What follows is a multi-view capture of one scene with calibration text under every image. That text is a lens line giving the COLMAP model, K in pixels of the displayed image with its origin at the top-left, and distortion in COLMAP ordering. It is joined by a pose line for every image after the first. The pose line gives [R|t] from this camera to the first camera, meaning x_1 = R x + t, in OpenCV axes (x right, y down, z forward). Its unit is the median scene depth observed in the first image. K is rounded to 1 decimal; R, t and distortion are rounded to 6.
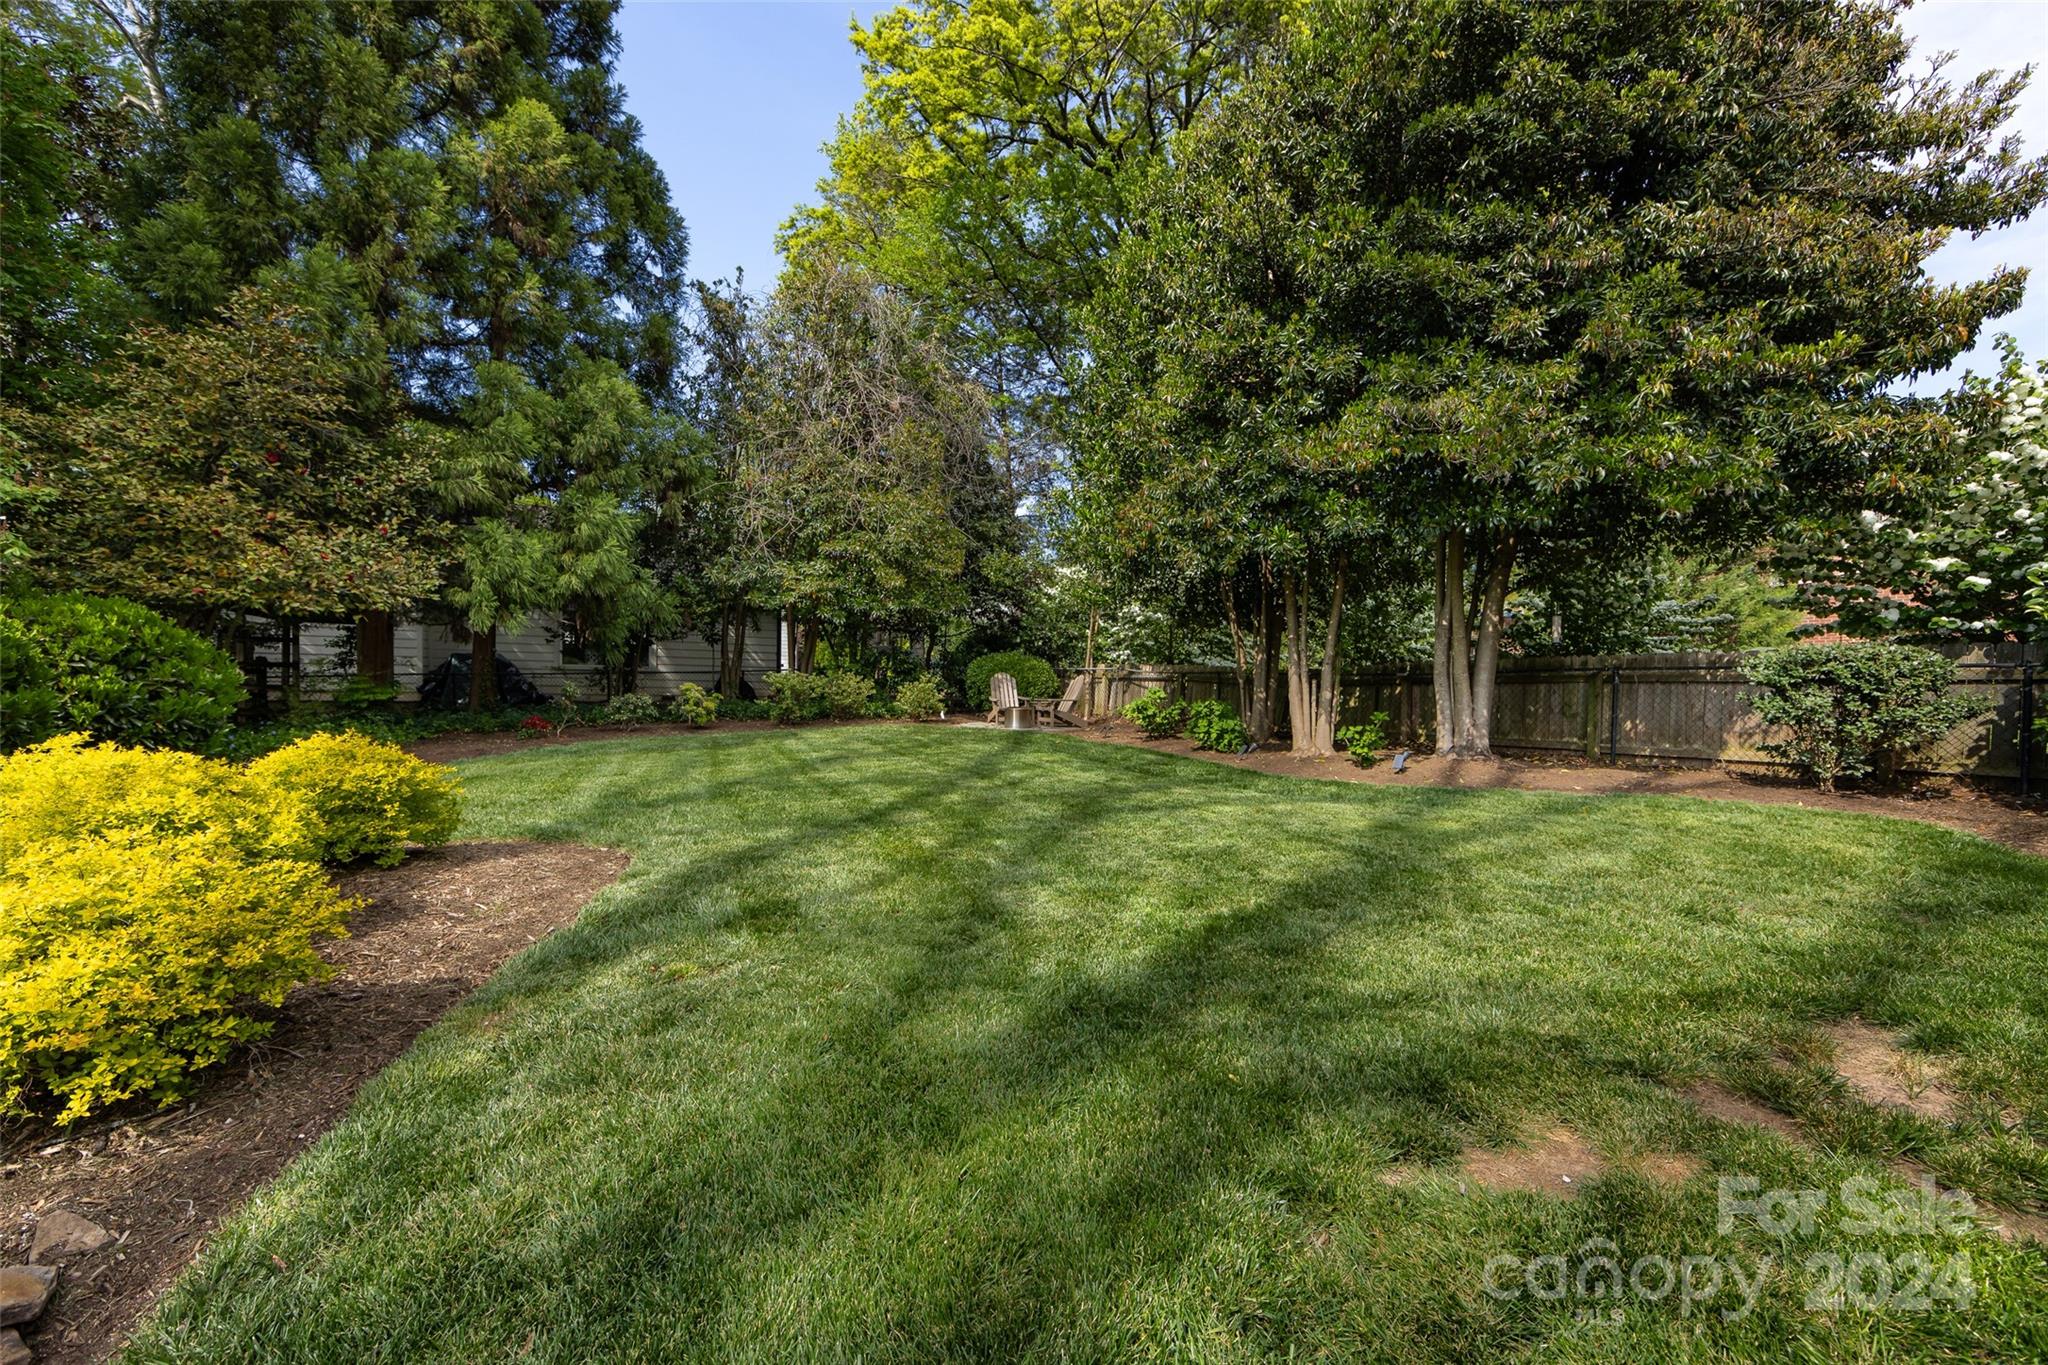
lens RADIAL K [[797.2, 0, 1026.1], [0, 797.2, 704.2], [0, 0, 1]] dist [-0.000386, 0.000123]
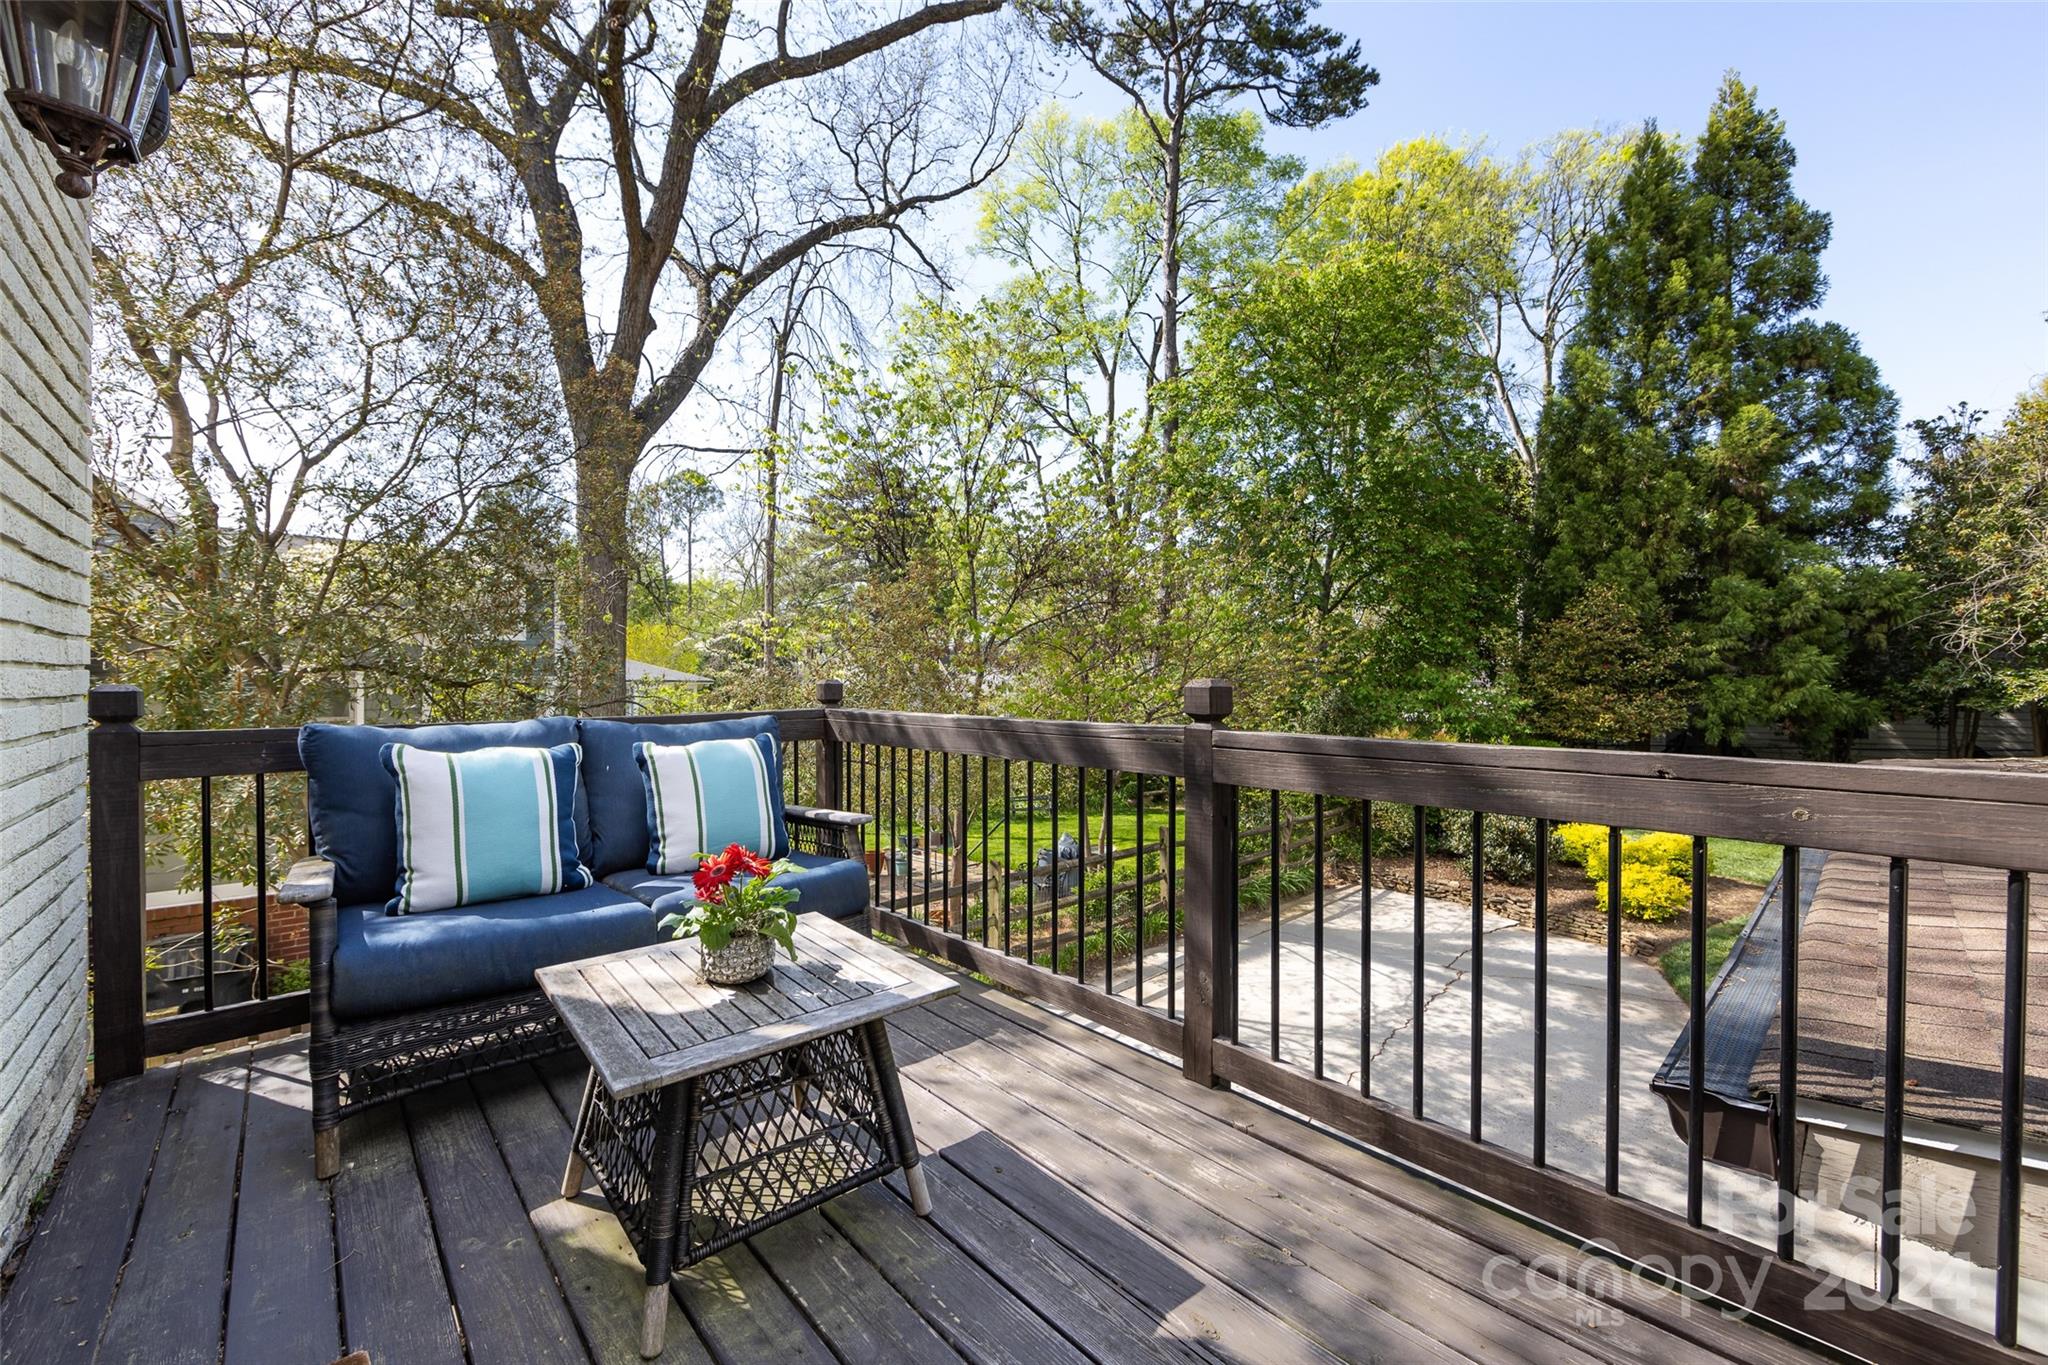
lens RADIAL K [[797.2, 0, 1029.1], [0, 797.2, 695.9], [0, 0, 1]] dist [-0.000386, 0.000123]
pose [[0.279613, -0.001860, -0.960111, 0.466565], [-0.014048, 0.999883, -0.006028, -0.147386], [0.960010, 0.015173, 0.279555, -0.761676]]
